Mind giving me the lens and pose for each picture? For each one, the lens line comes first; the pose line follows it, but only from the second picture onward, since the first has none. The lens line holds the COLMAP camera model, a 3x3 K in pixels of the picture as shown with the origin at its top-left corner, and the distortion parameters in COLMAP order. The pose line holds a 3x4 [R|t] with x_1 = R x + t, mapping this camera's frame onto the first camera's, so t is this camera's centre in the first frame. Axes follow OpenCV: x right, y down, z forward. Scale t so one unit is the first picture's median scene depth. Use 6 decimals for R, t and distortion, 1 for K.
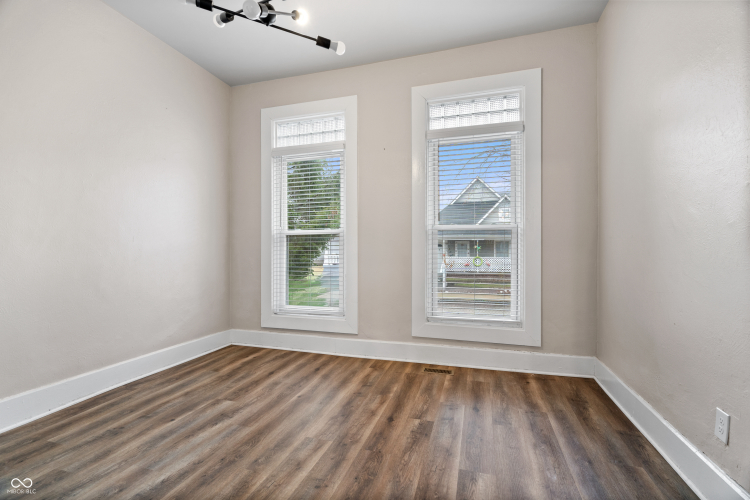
lens RADIAL K [[340.1, 0, 372.6], [0, 340.1, 250.1], [0, 0, 1]] dist [-0.001618, 0.000391]
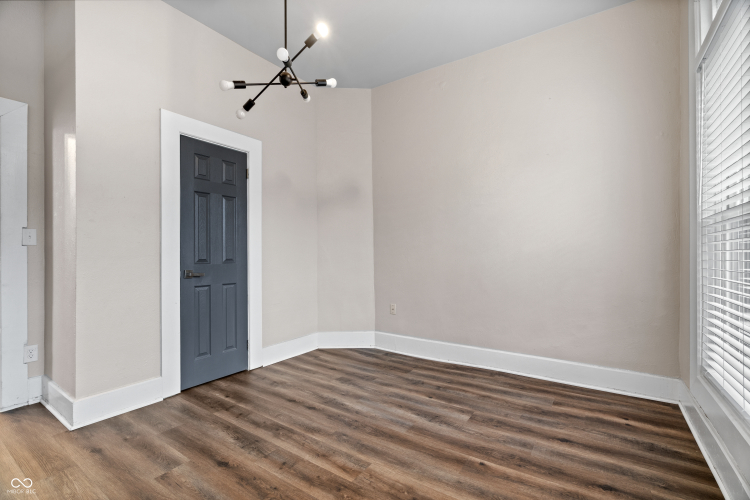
lens RADIAL K [[340.1, 0, 370.4], [0, 340.1, 253.9], [0, 0, 1]] dist [-0.001618, 0.000391]
pose [[-0.294308, -0.000419, -0.955710, 0.533244], [0.006368, 0.999977, -0.002399, 0.006489], [0.955689, -0.006792, -0.294299, 1.037263]]
